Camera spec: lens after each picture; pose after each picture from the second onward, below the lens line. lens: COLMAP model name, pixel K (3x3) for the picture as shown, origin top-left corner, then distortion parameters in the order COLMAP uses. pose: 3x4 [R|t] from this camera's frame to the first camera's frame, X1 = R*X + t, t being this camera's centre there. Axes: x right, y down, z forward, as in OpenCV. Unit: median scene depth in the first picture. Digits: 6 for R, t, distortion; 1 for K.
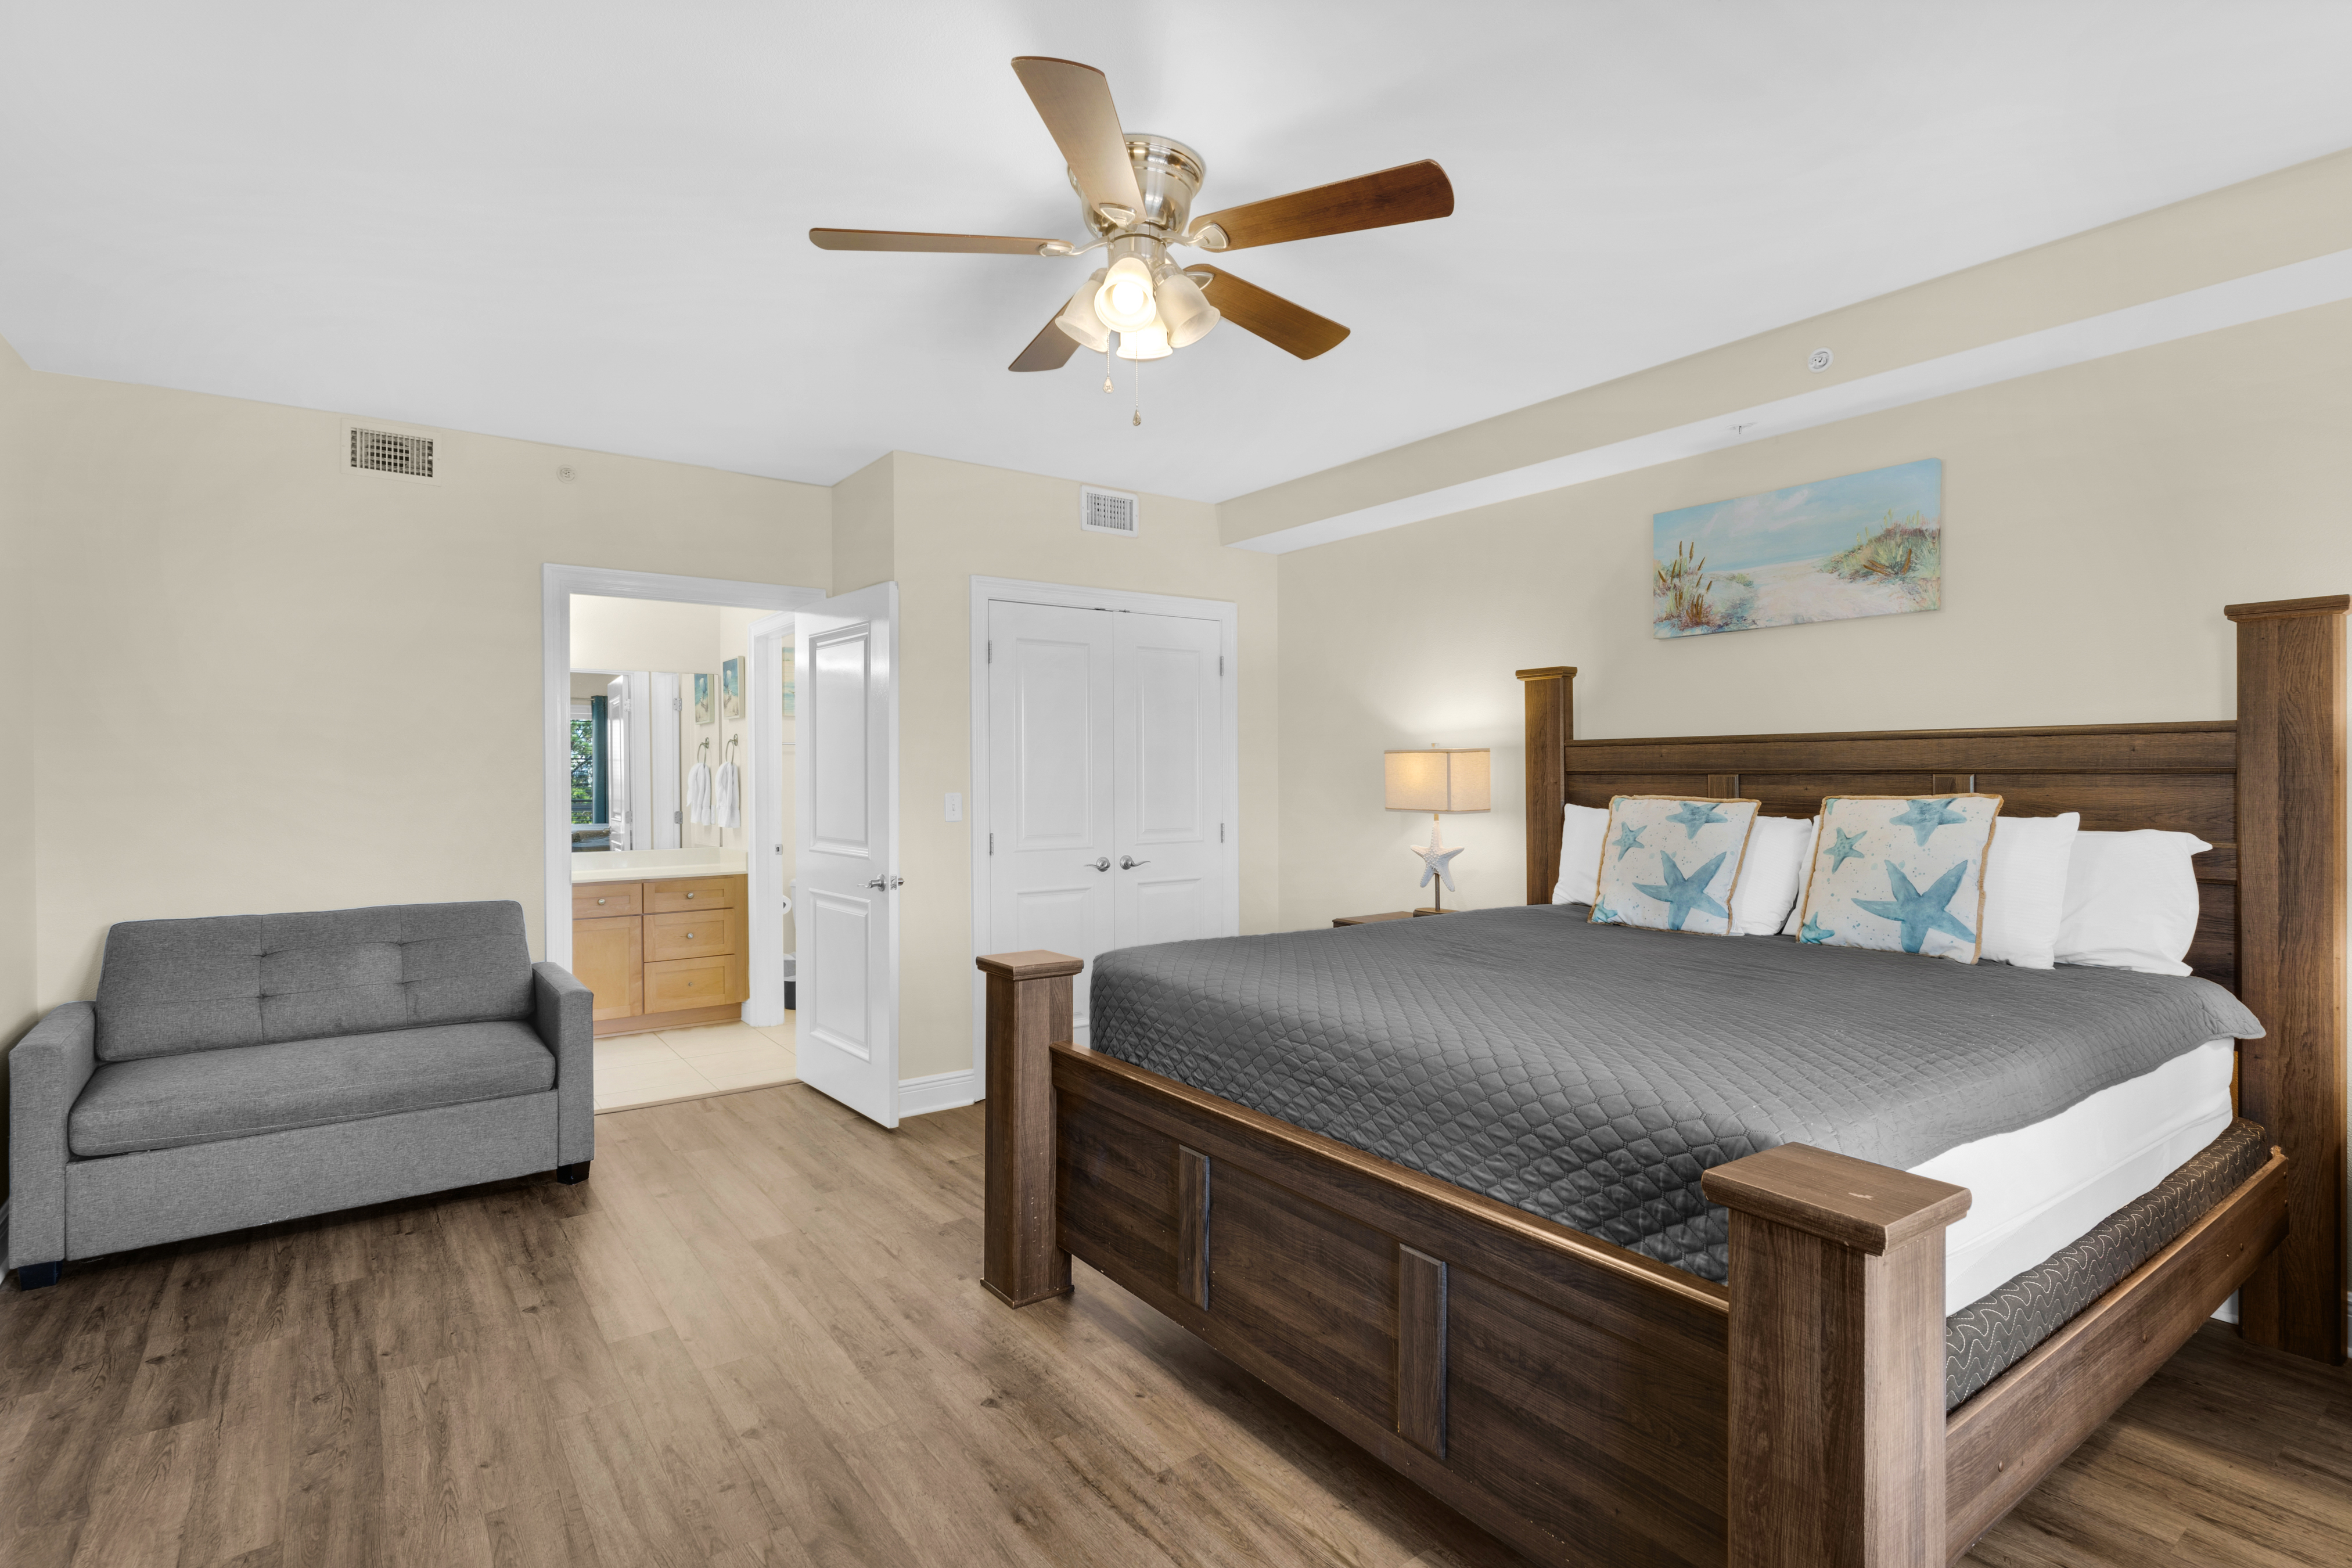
lens RADIAL K [[1125.7, 0, 1166.7], [0, 1125.7, 780.7], [0, 0, 1]] dist [0.013267, -0.001160]
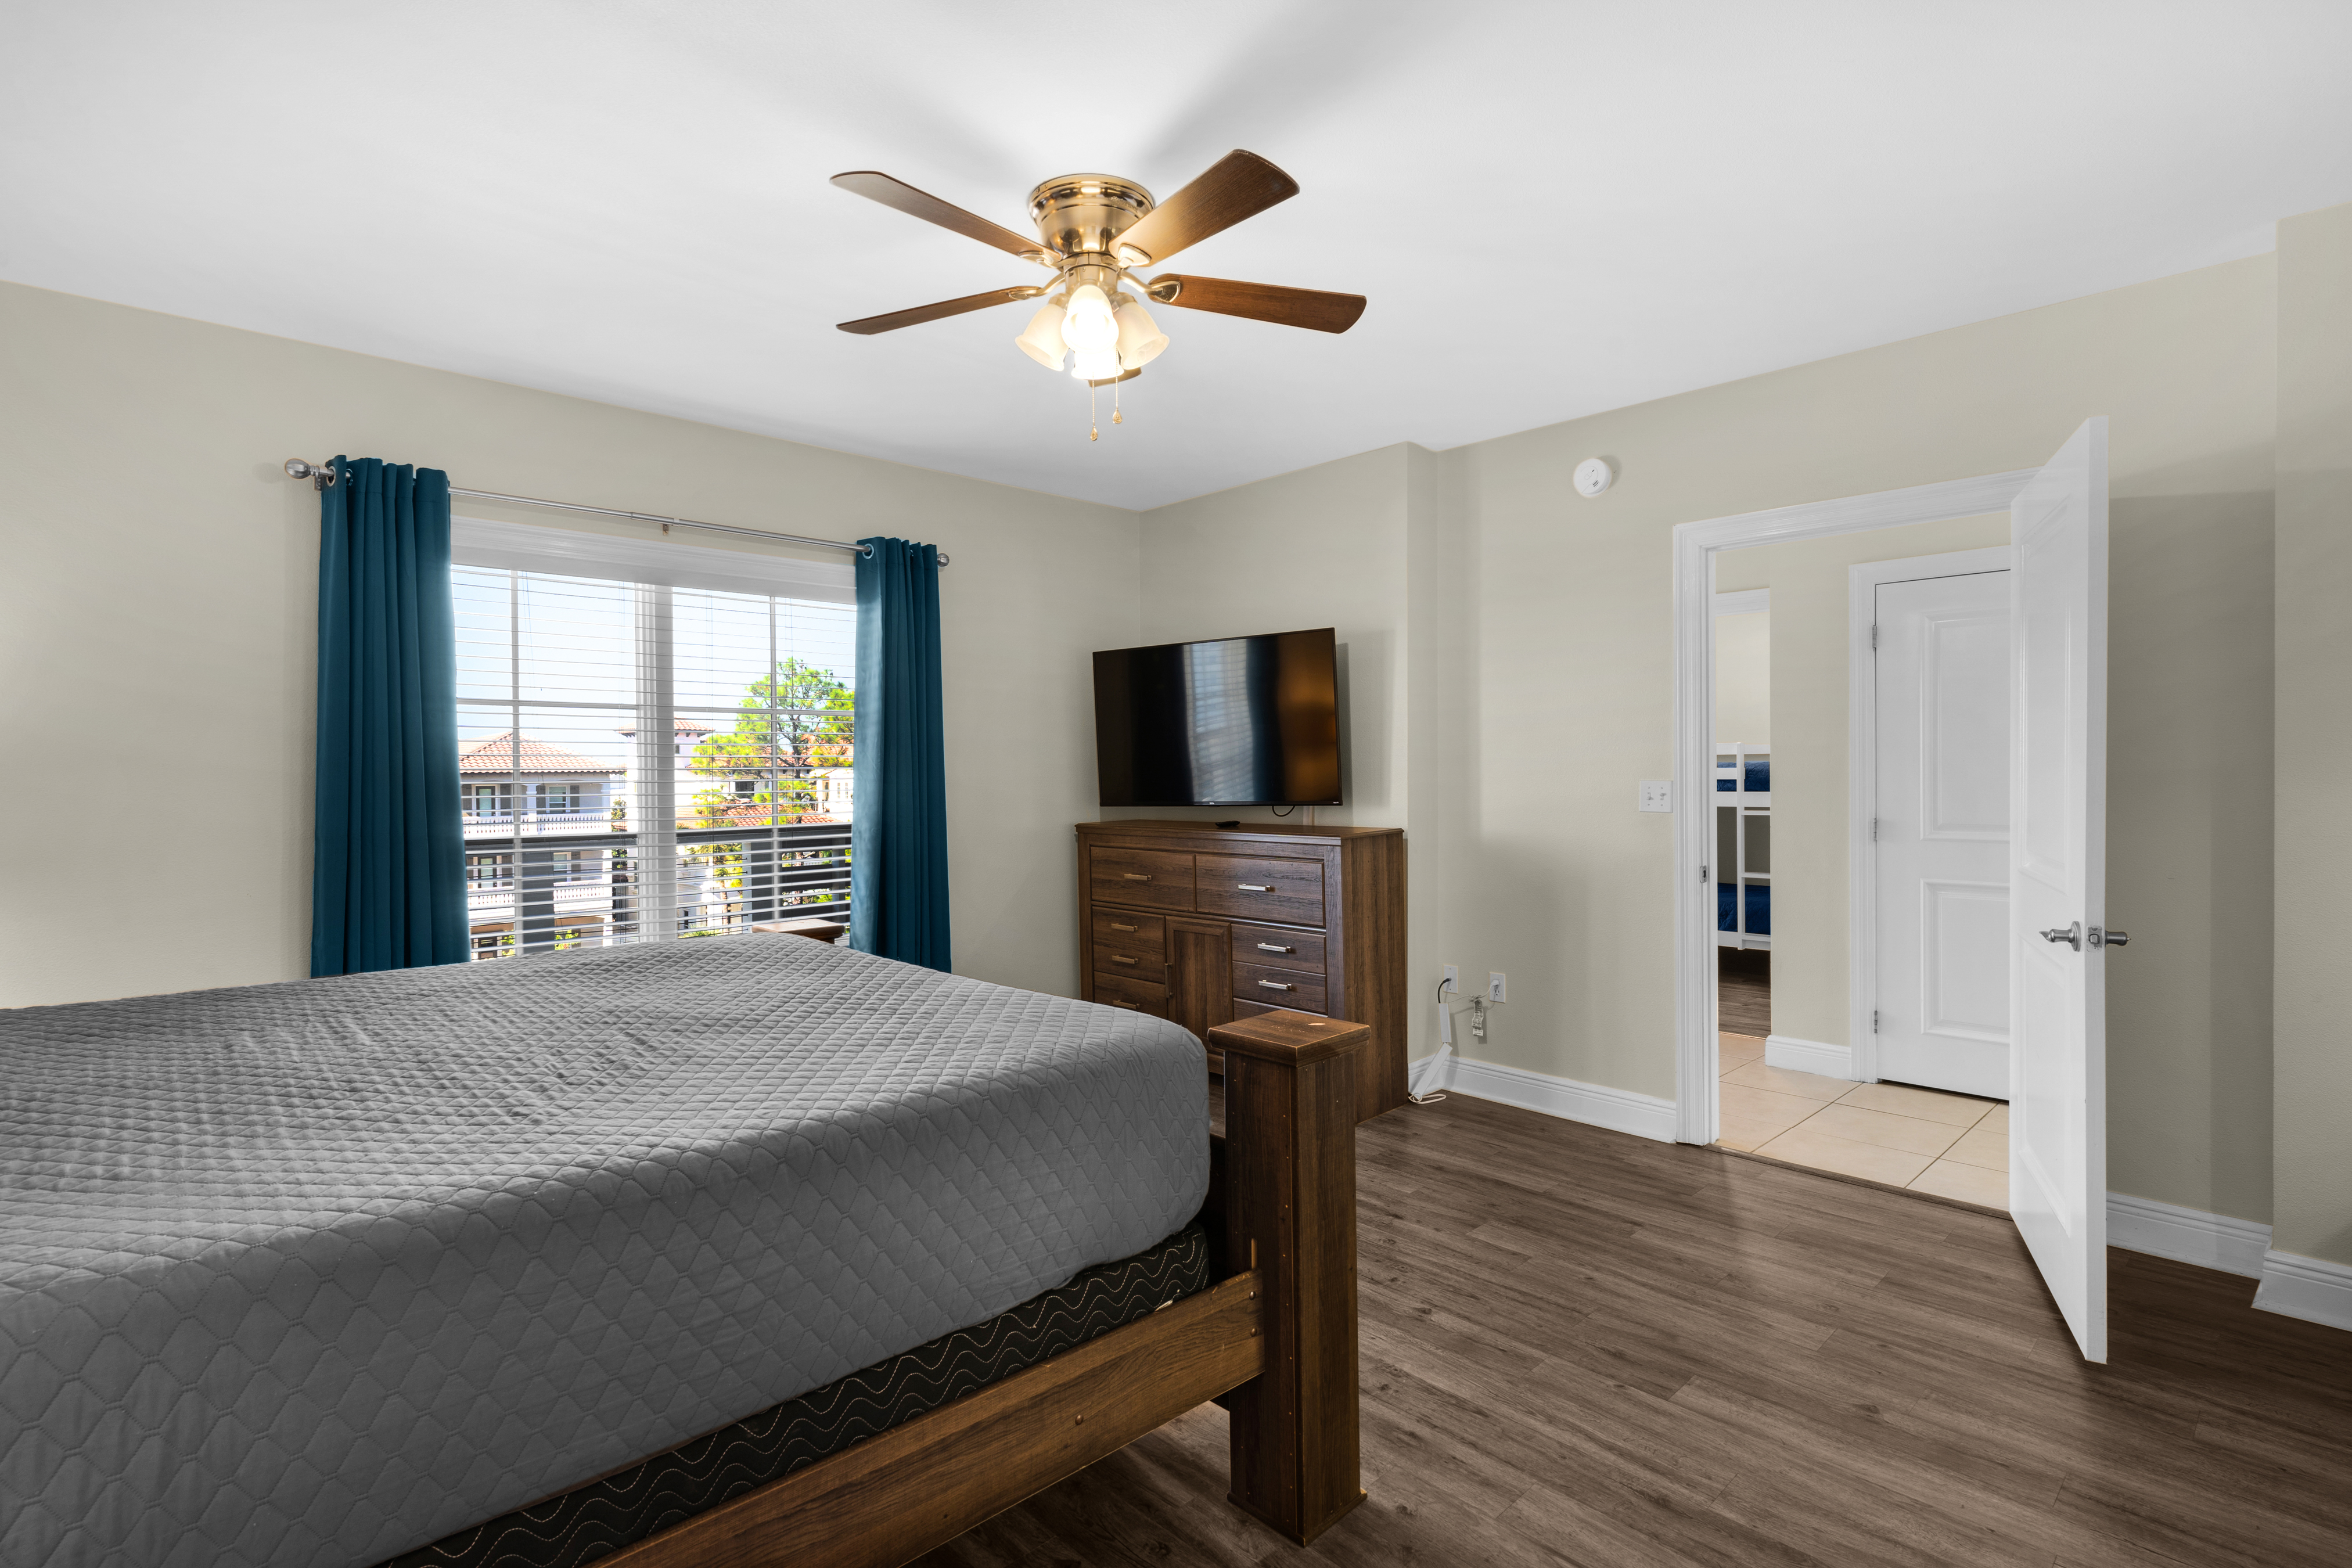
lens RADIAL K [[1125.7, 0, 1181.5], [0, 1125.7, 791.2], [0, 0, 1]] dist [0.013267, -0.001160]
pose [[-0.991825, 0.009694, -0.127233, 0.025498], [0.008506, 0.999915, 0.009874, 0.011627], [0.127318, 0.008711, -0.991824, 1.590682]]
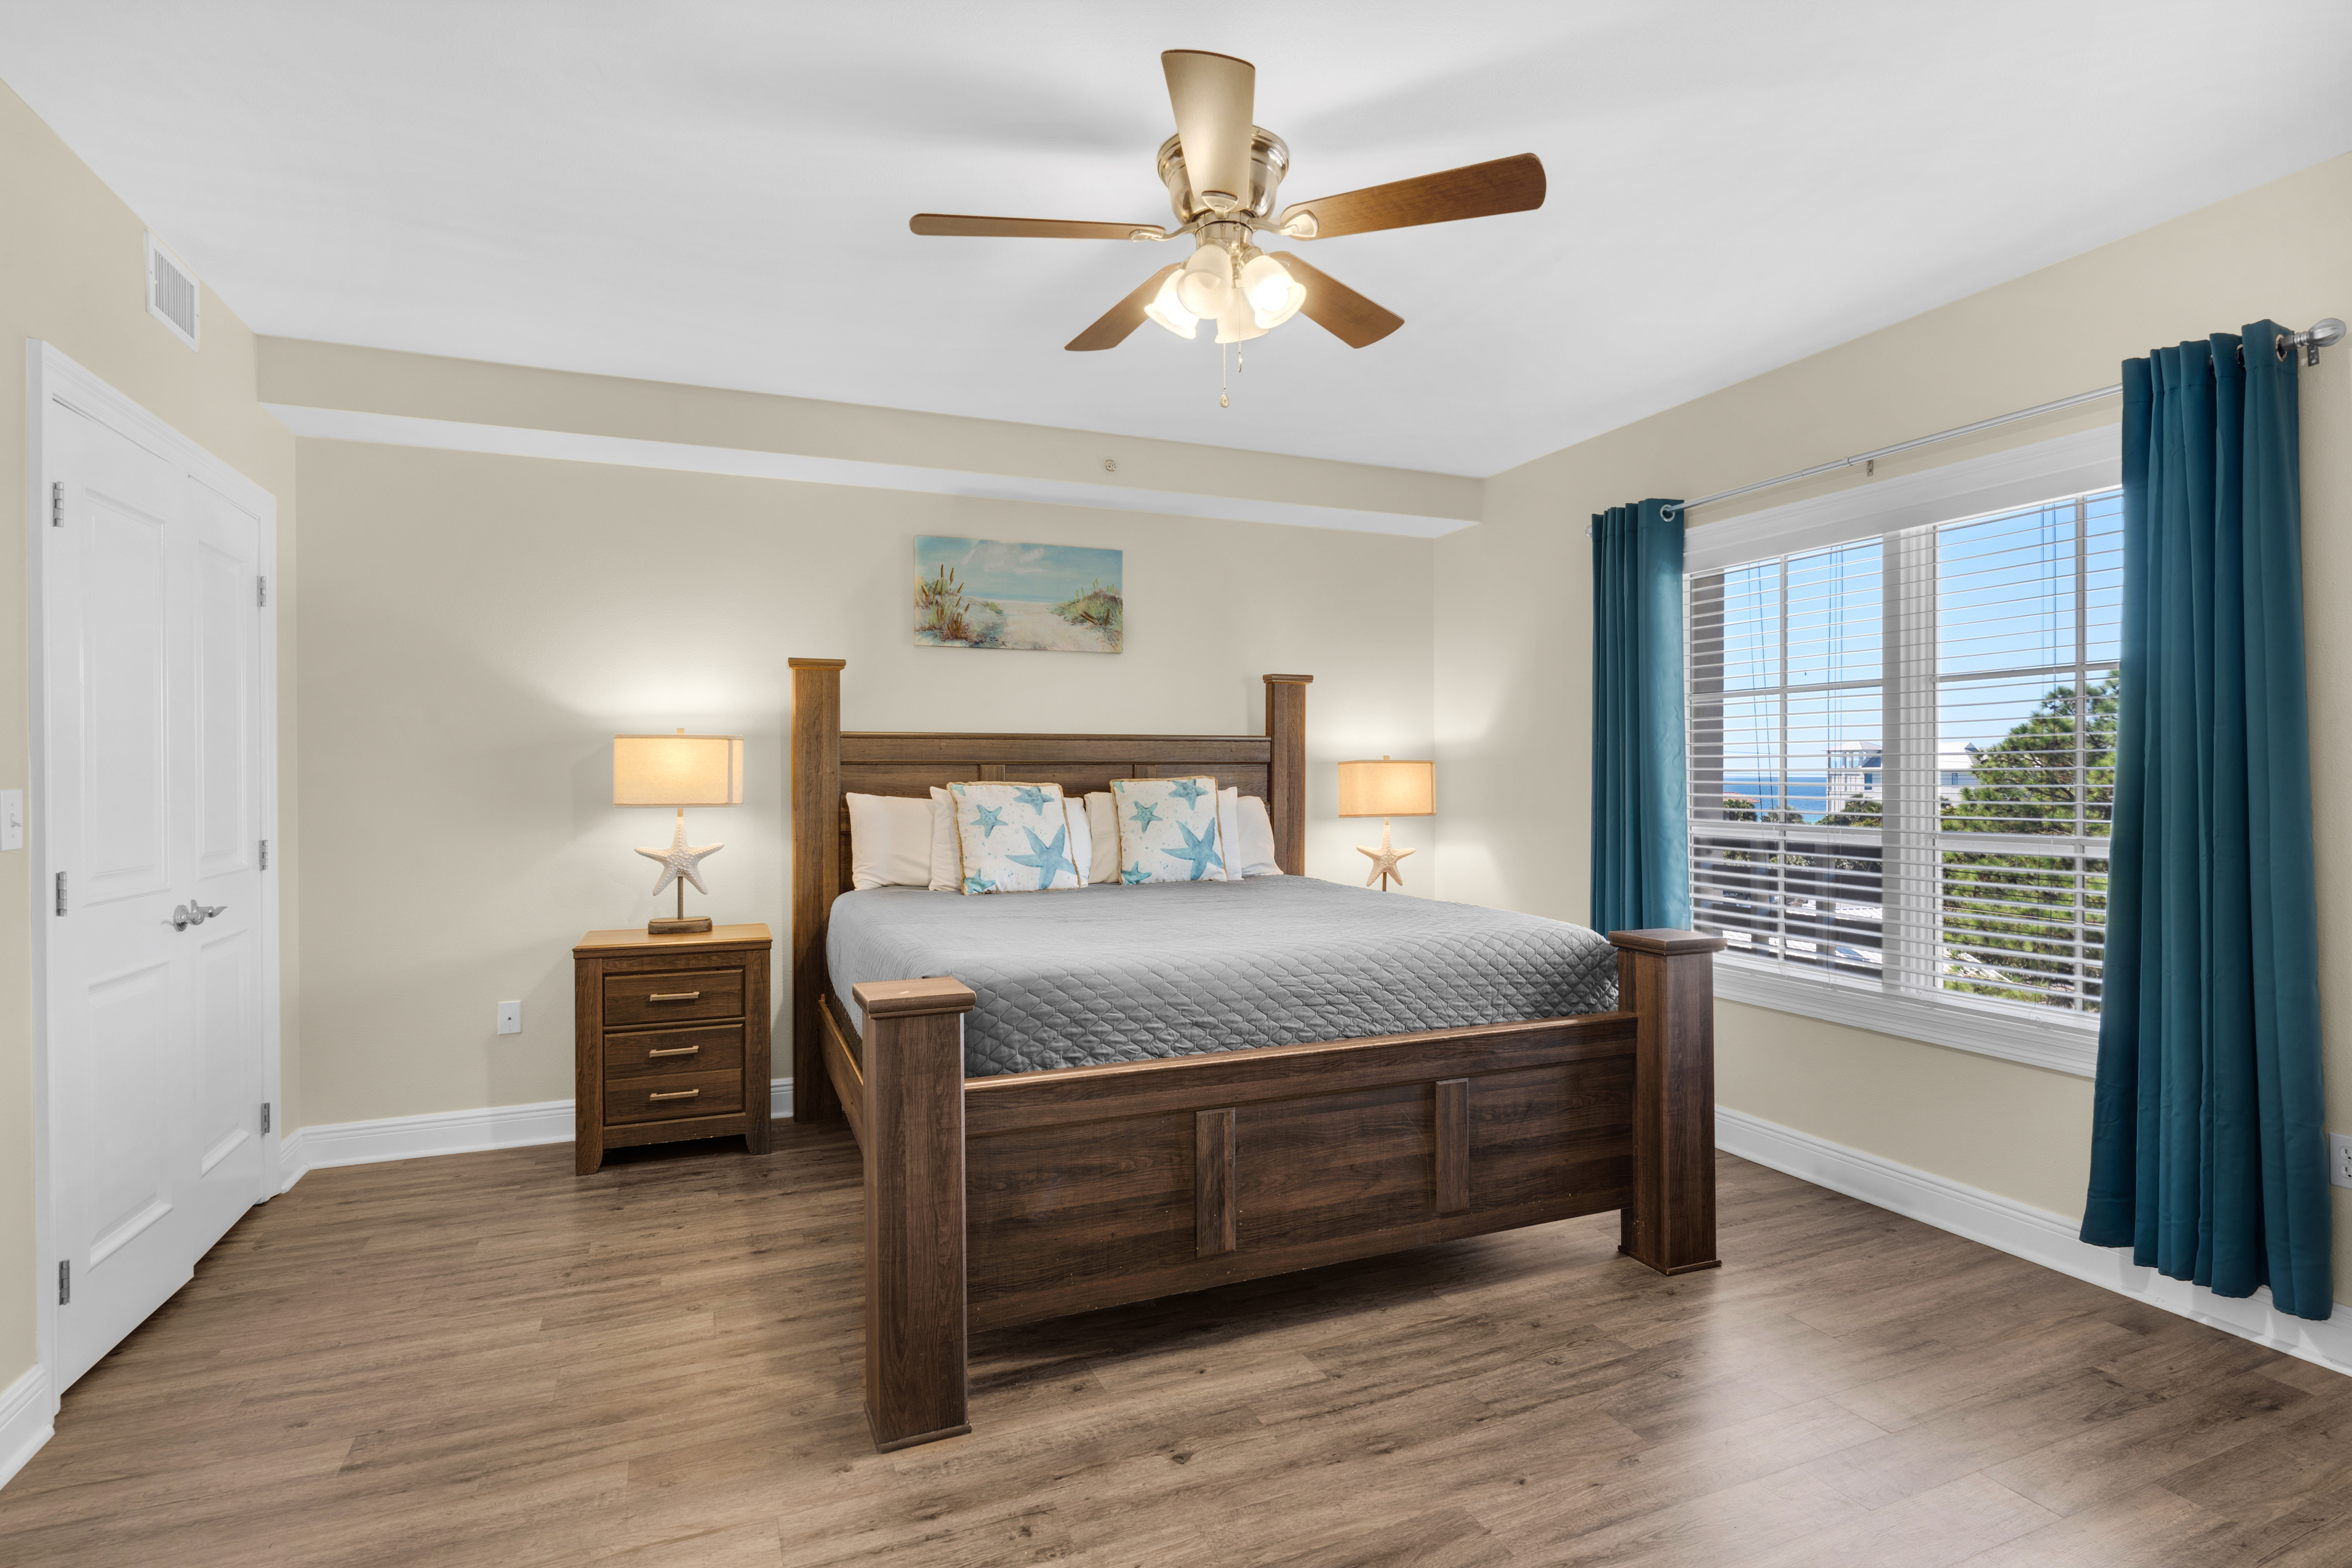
lens RADIAL K [[1139.6, 0, 1191.5], [0, 1139.6, 779.2], [0, 0, 1]] dist [-0.000855, -0.000195]
pose [[0.227052, 0.000892, 0.973882, -0.793776], [0.009124, 0.999954, -0.003043, 0.019306], [-0.973840, 0.009577, 0.227033, 0.612281]]
